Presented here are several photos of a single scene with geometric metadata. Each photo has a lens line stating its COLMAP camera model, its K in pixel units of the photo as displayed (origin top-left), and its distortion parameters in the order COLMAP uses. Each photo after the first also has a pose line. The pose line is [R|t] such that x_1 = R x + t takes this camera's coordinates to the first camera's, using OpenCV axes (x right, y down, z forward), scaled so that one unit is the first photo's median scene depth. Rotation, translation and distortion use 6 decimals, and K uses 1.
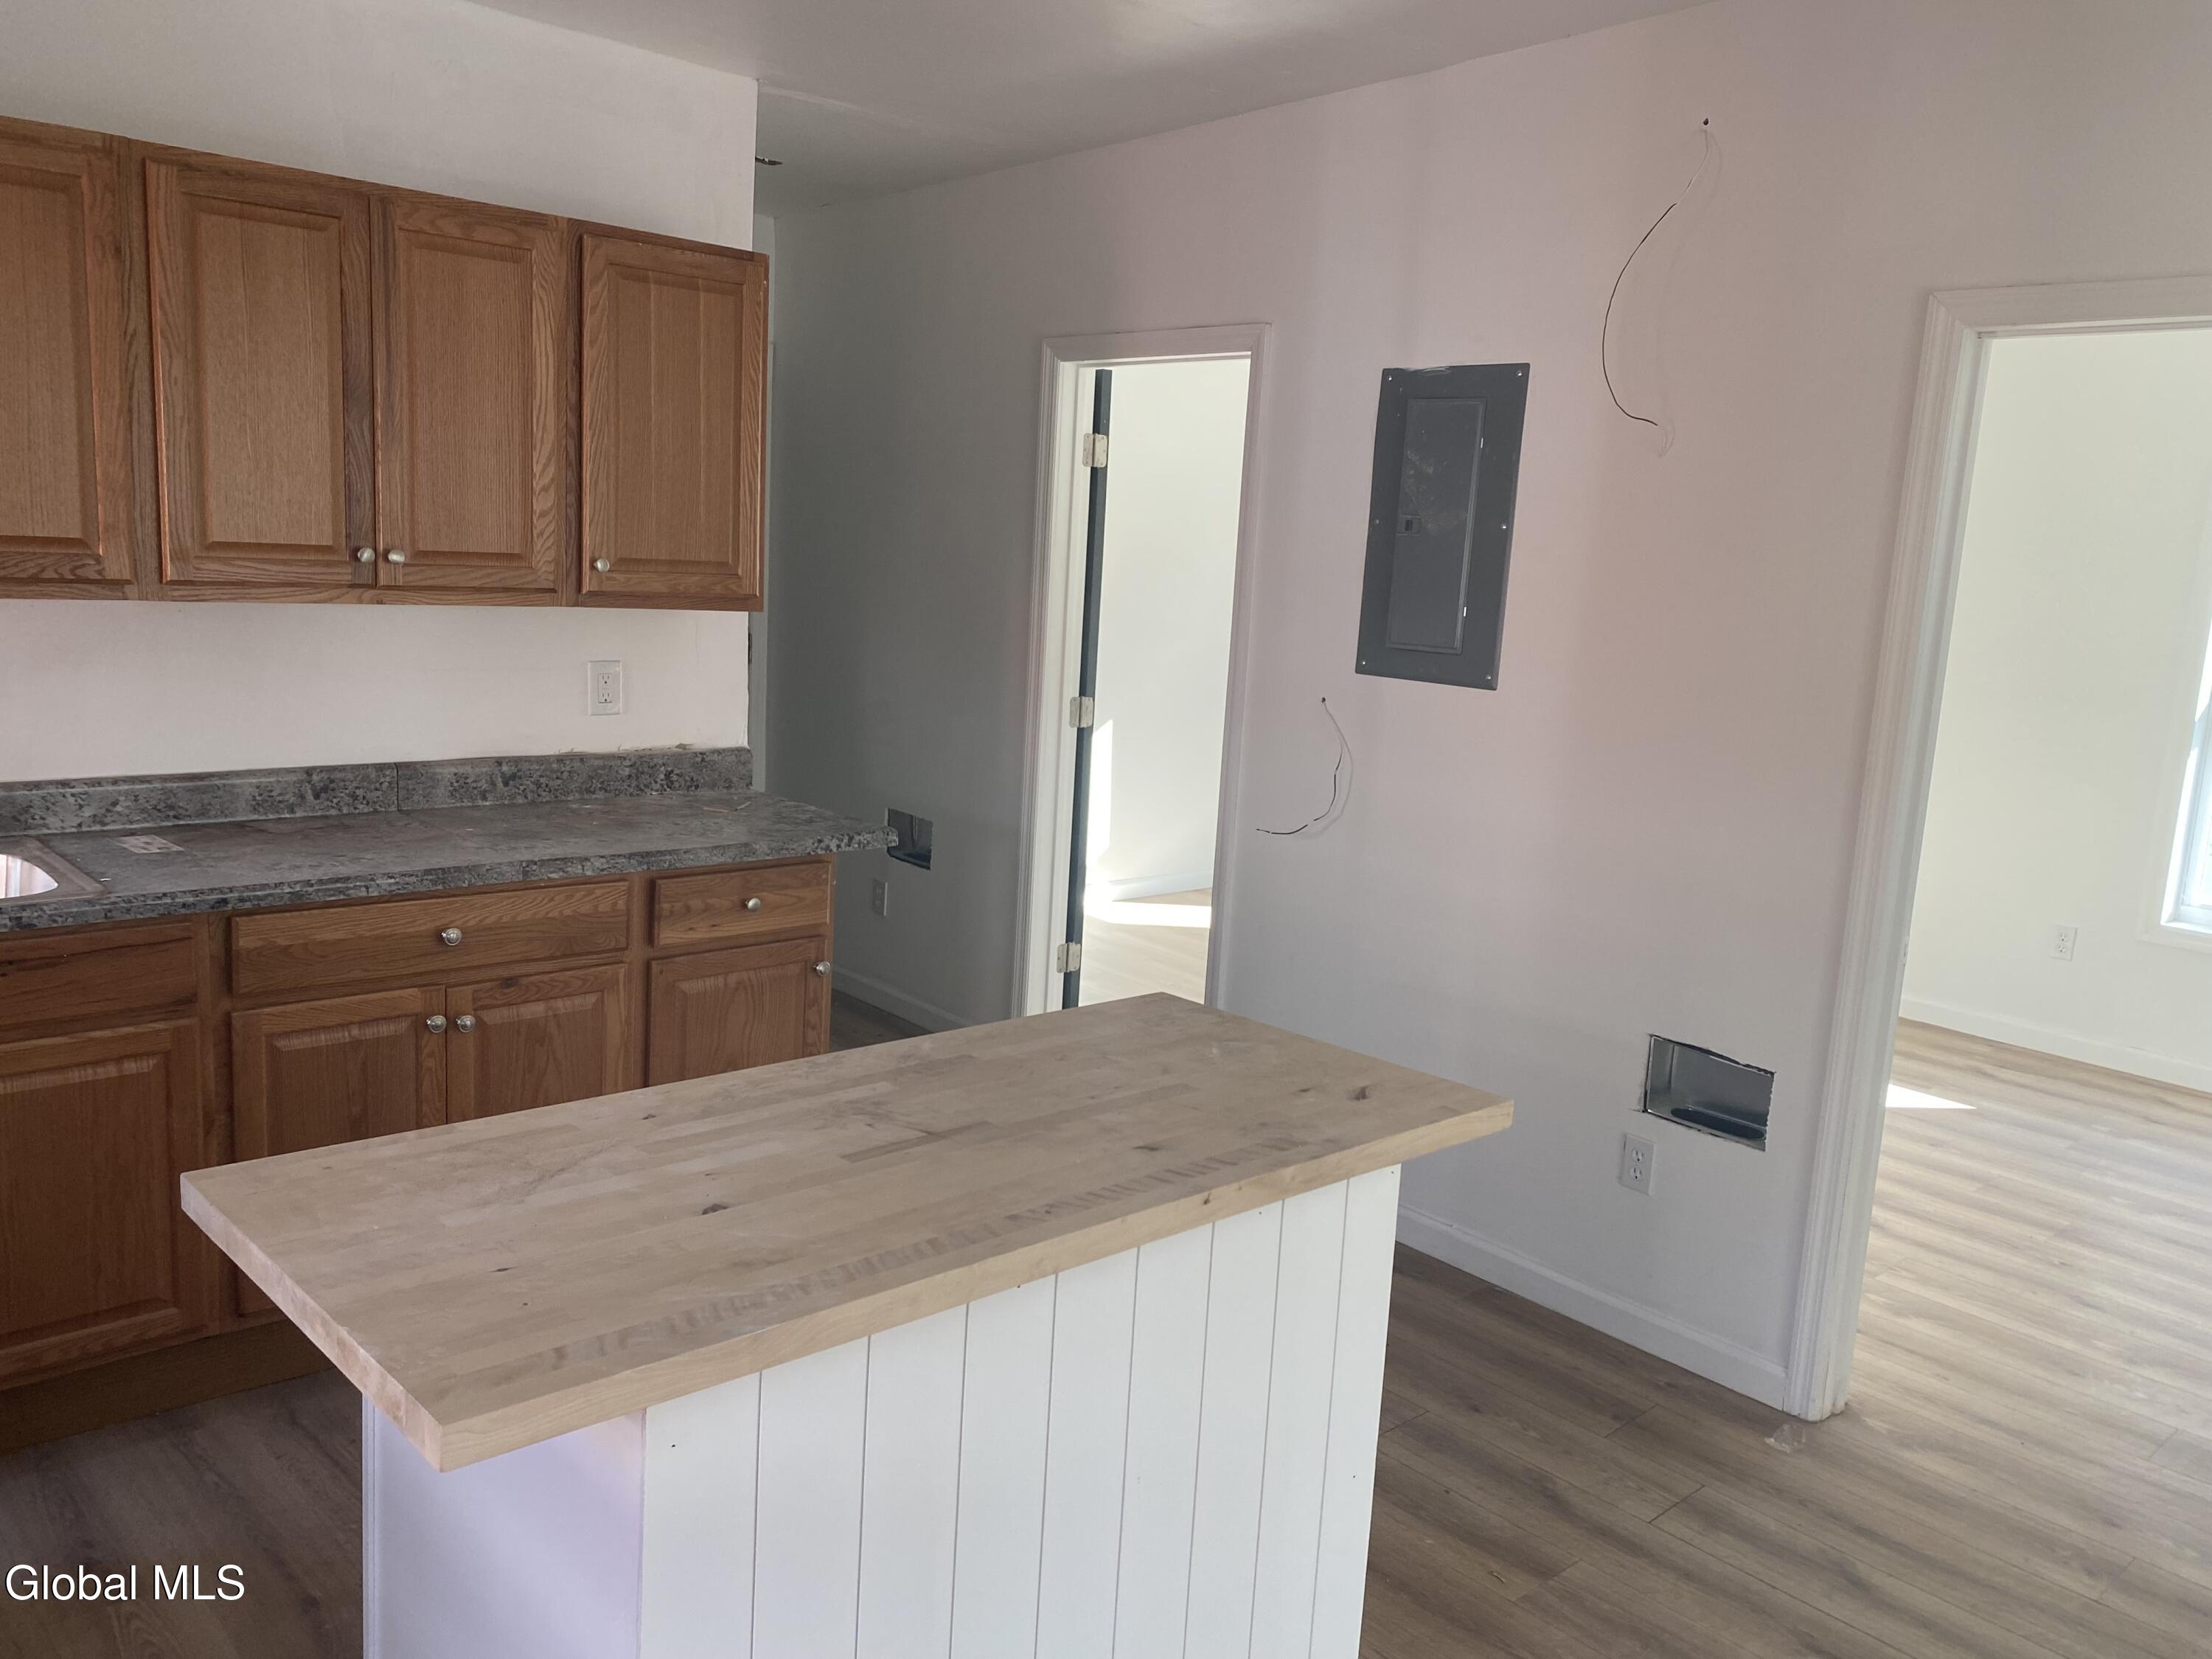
lens RADIAL K [[1708.1, 0, 1102.6], [0, 1708.1, 817.3], [0, 0, 1]] dist [0.039401, -0.039071]
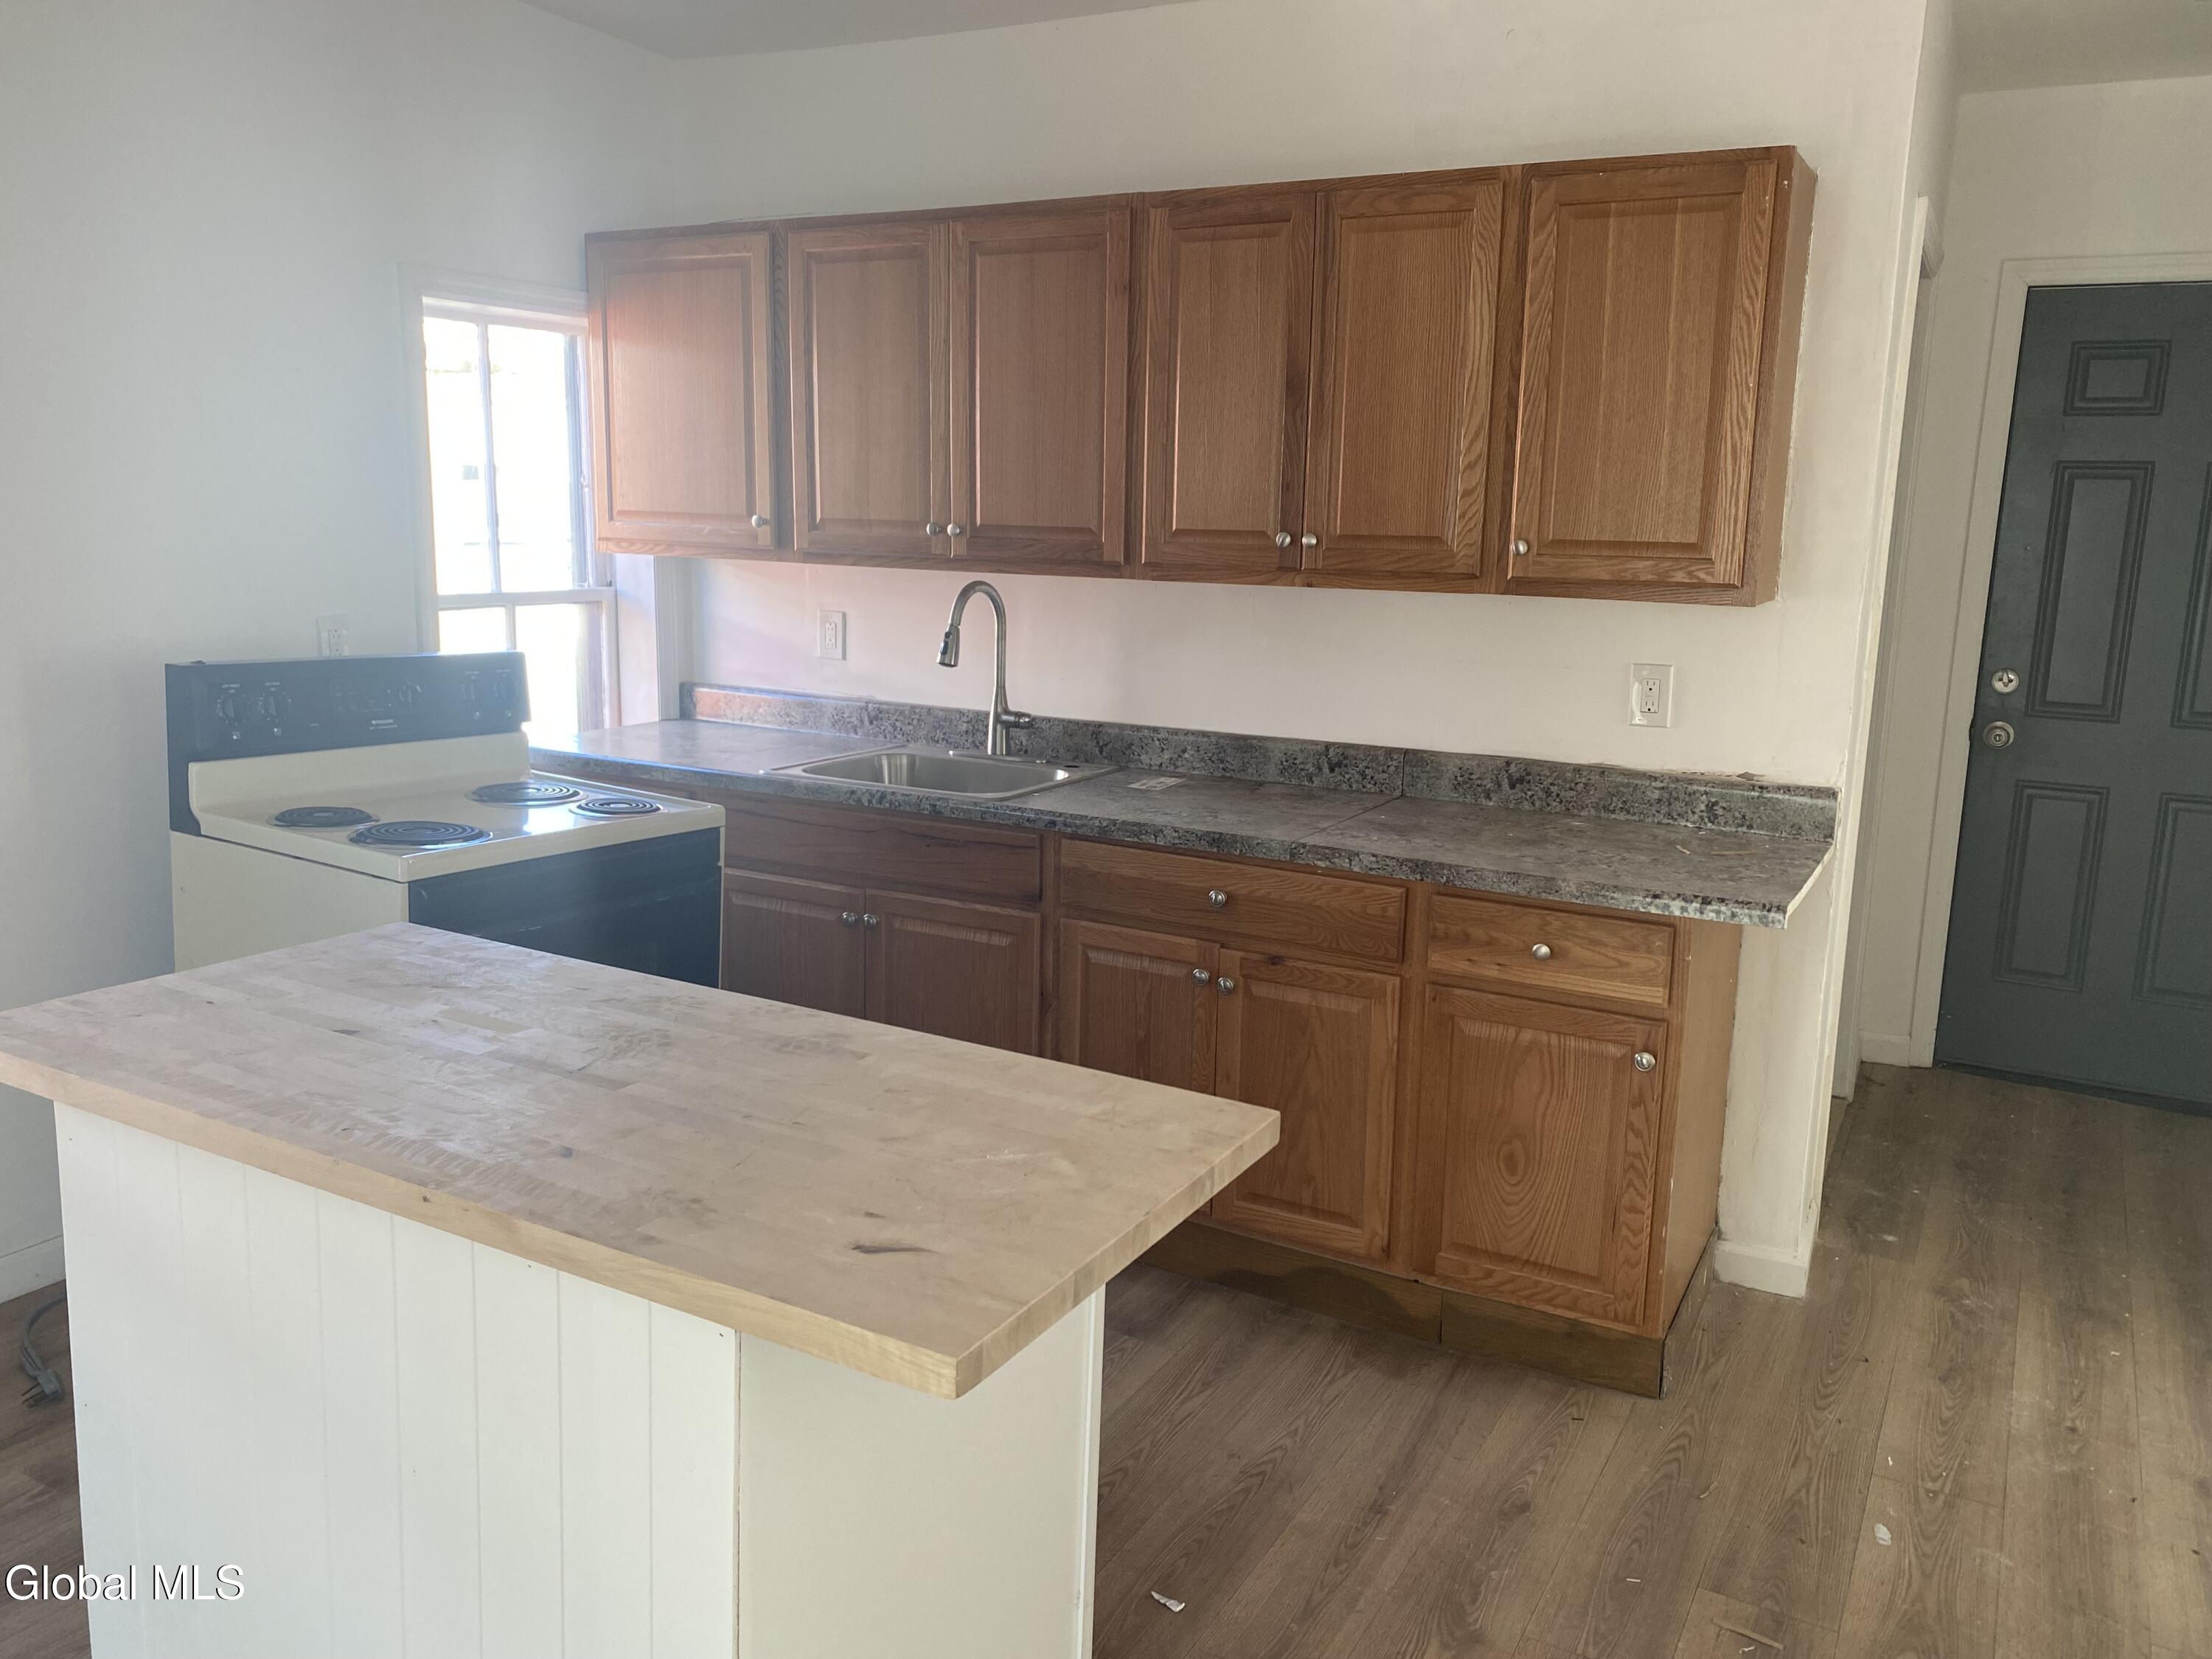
lens RADIAL K [[1672.5, 0, 1103.0], [0, 1672.5, 799.7], [0, 0, 1]] dist [0.217222, -0.586794]
pose [[0.314153, 0.119485, -0.941823, 0.517709], [-0.159031, 0.984654, 0.071873, -0.048952], [0.935958, 0.127200, 0.328334, 0.551349]]
